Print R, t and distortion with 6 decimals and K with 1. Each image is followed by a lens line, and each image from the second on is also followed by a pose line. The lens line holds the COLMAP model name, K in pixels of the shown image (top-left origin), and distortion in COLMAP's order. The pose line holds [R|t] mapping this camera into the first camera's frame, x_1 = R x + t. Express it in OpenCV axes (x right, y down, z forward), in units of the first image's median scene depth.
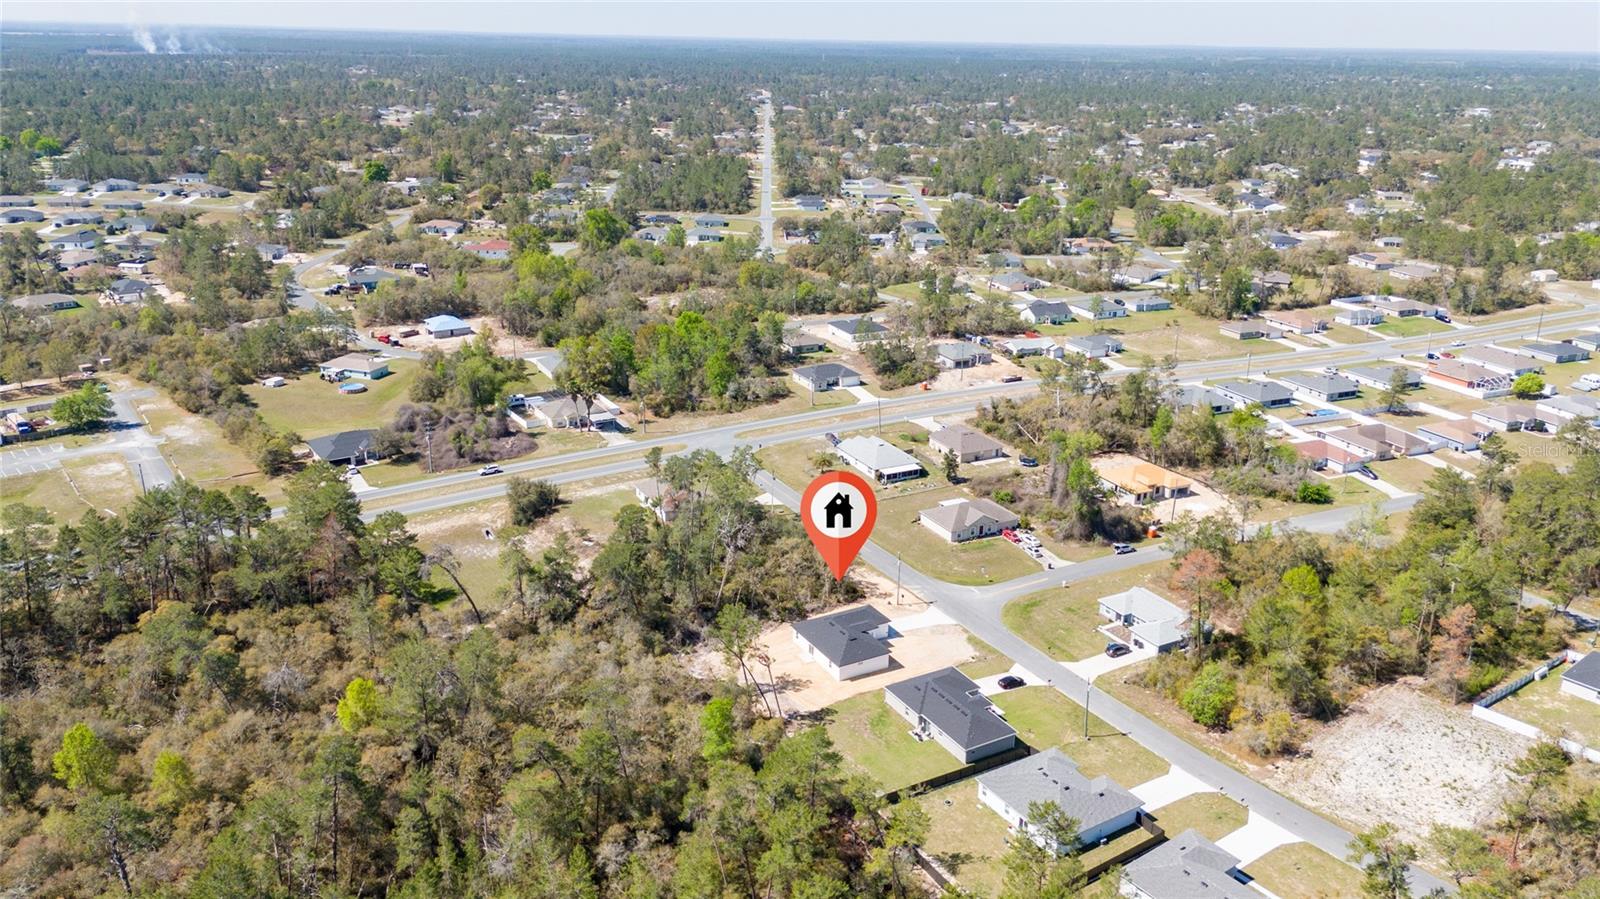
lens RADIAL K [[1175.1, 0, 805.9], [0, 1175.1, 440.8], [0, 0, 1]] dist [0.109306, -0.138752]
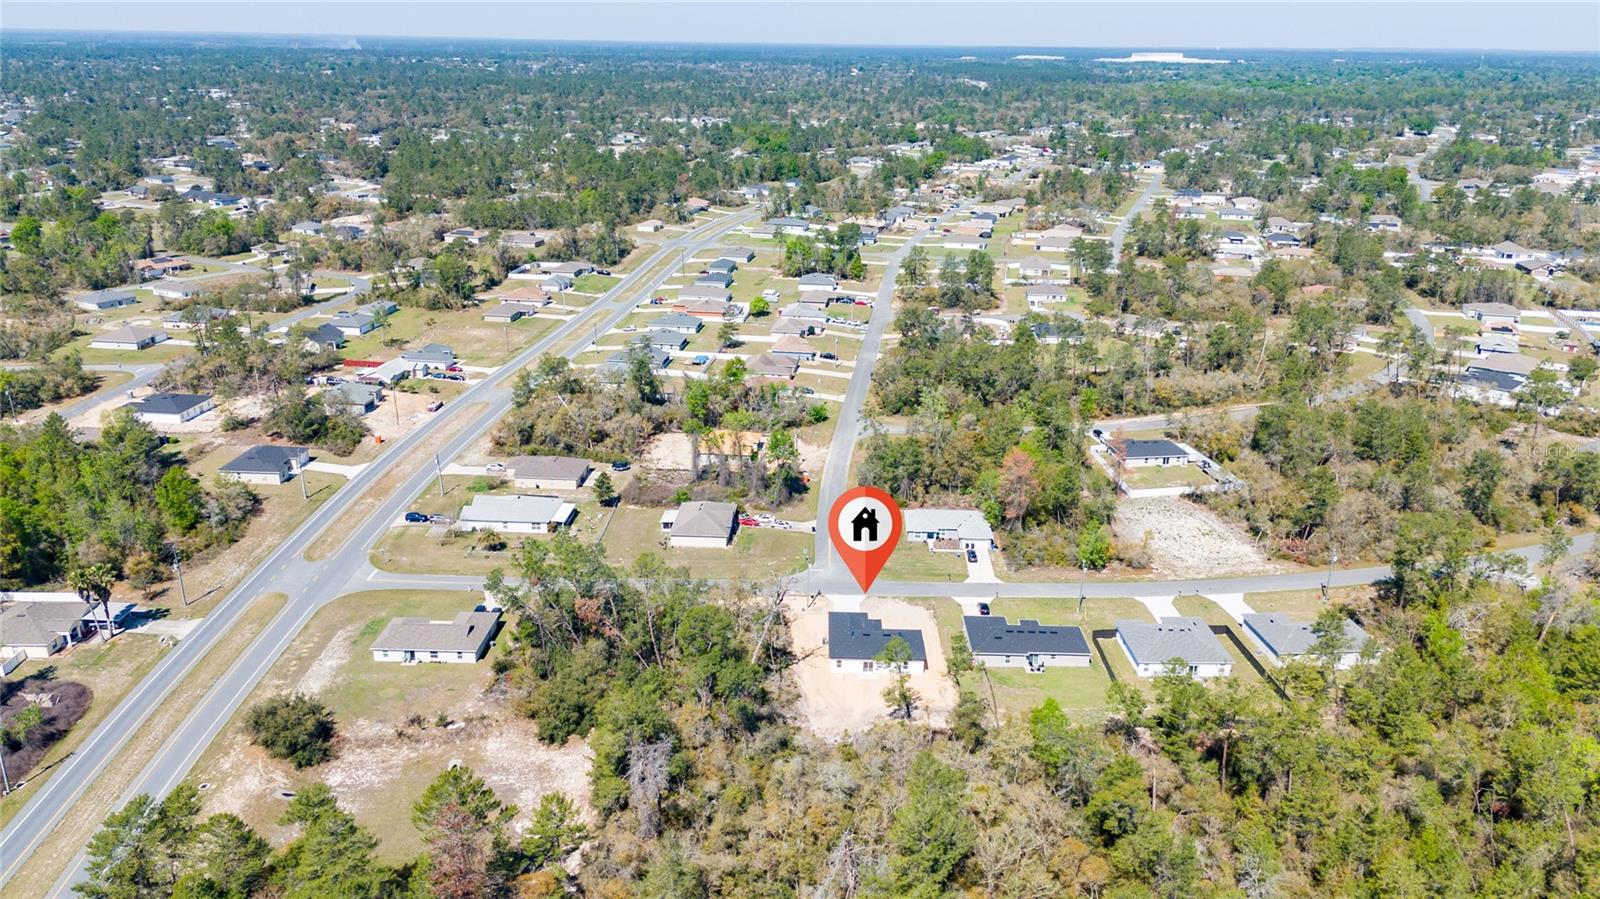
lens RADIAL K [[1175.1, 0, 805.9], [0, 1175.1, 440.8], [0, 0, 1]] dist [0.109306, -0.138752]
pose [[0.513666, -0.288723, 0.807952, -0.451064], [0.275868, 0.947254, 0.163116, -0.103877], [-0.812431, 0.139101, 0.566221, 0.270823]]
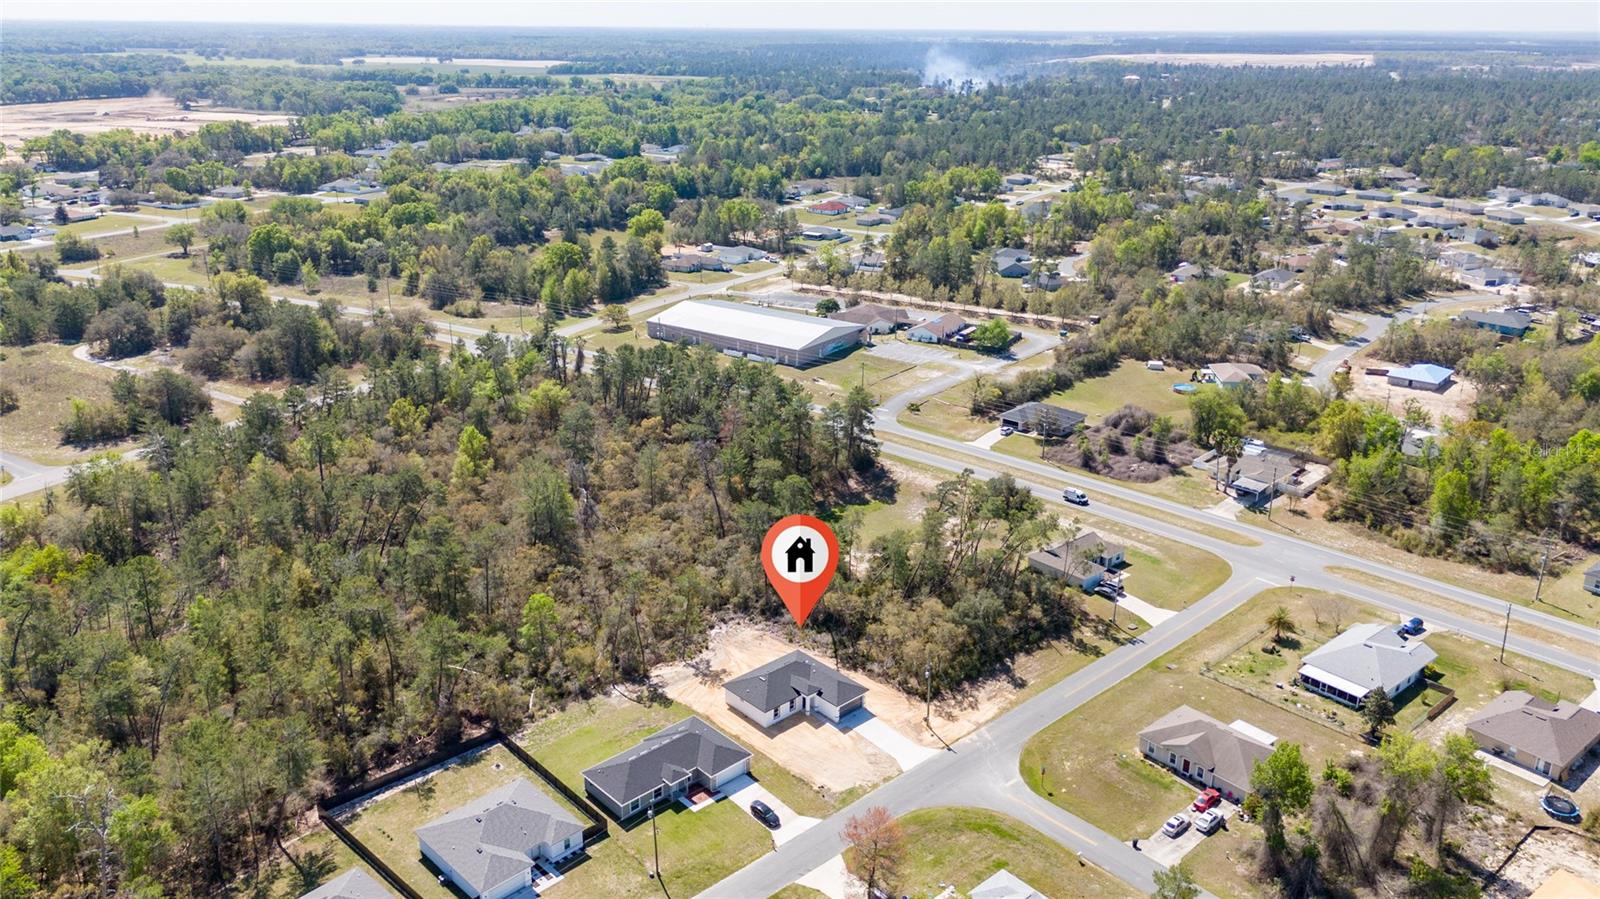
lens RADIAL K [[1173.6, 0, 803.8], [0, 1173.6, 455.3], [0, 0, 1]] dist [0.093676, -0.104802]
pose [[0.219853, 0.318413, -0.922105, 0.489996], [-0.319166, 0.916689, 0.240446, -0.130671], [0.921845, 0.241442, 0.303164, 0.411823]]
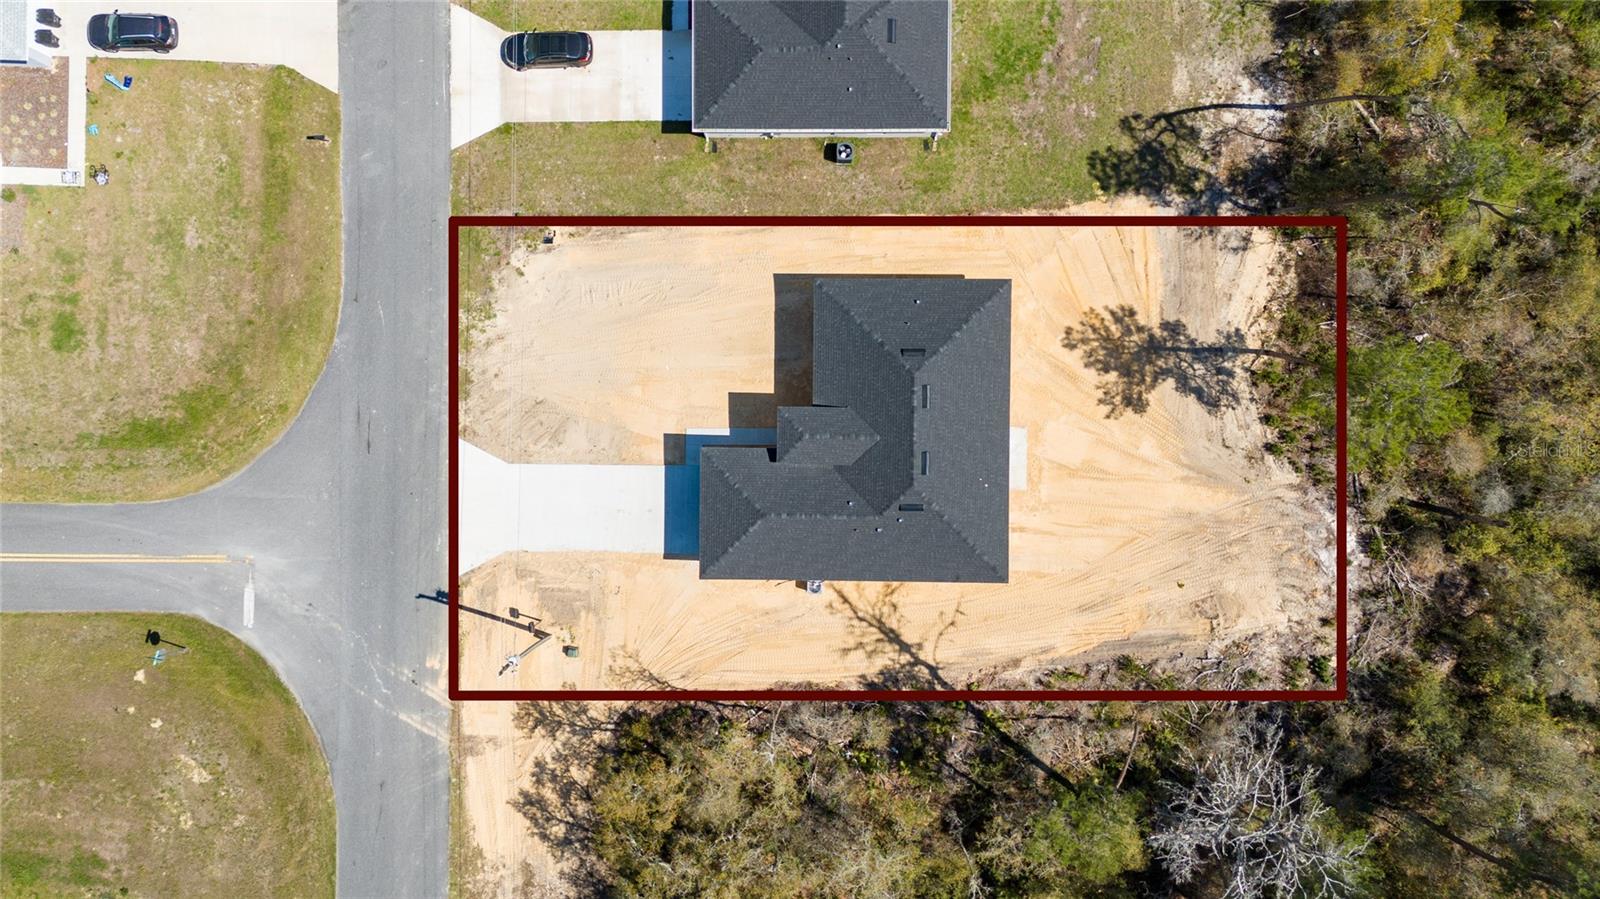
lens RADIAL K [[1173.6, 0, 803.8], [0, 1173.6, 455.3], [0, 0, 1]] dist [0.093676, -0.104802]
pose [[-0.862114, -0.506670, -0.006798, 0.031278], [0.167432, -0.297502, 0.939925, -0.079097], [-0.478254, 0.809184, 0.341313, 0.541186]]
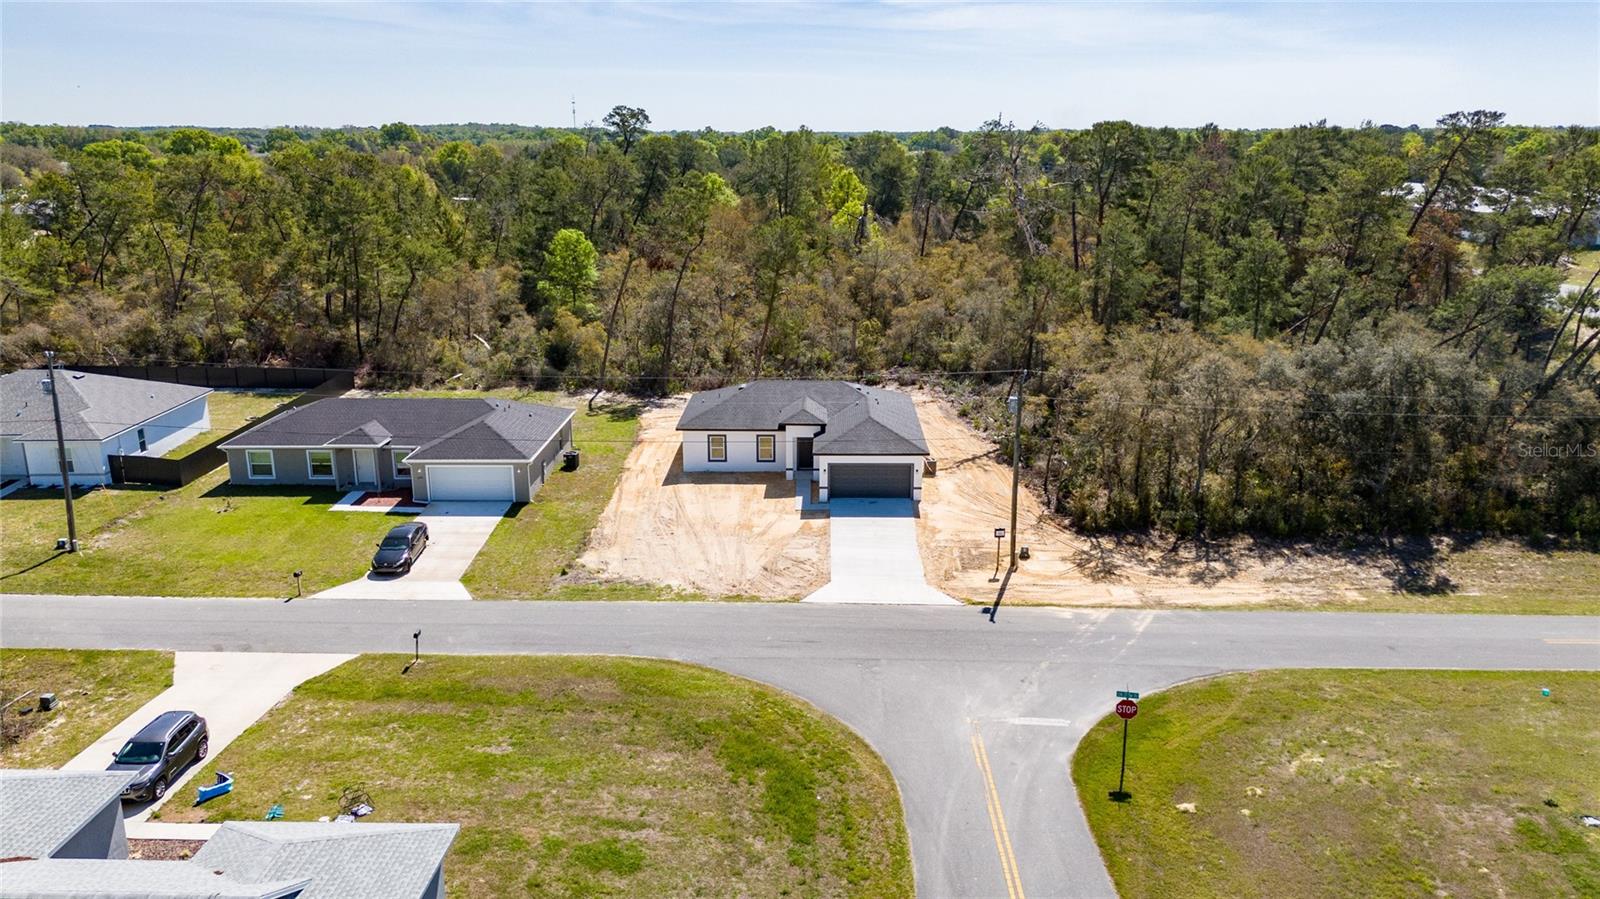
lens RADIAL K [[1182.6, 0, 804.1], [0, 1182.6, 452.8], [0, 0, 1]] dist [0.060087, -0.055735]
pose [[-0.514762, 0.204354, -0.832622, 0.220783], [-0.289587, 0.872653, 0.393213, 0.011243], [0.806944, 0.443528, -0.390031, 0.692132]]
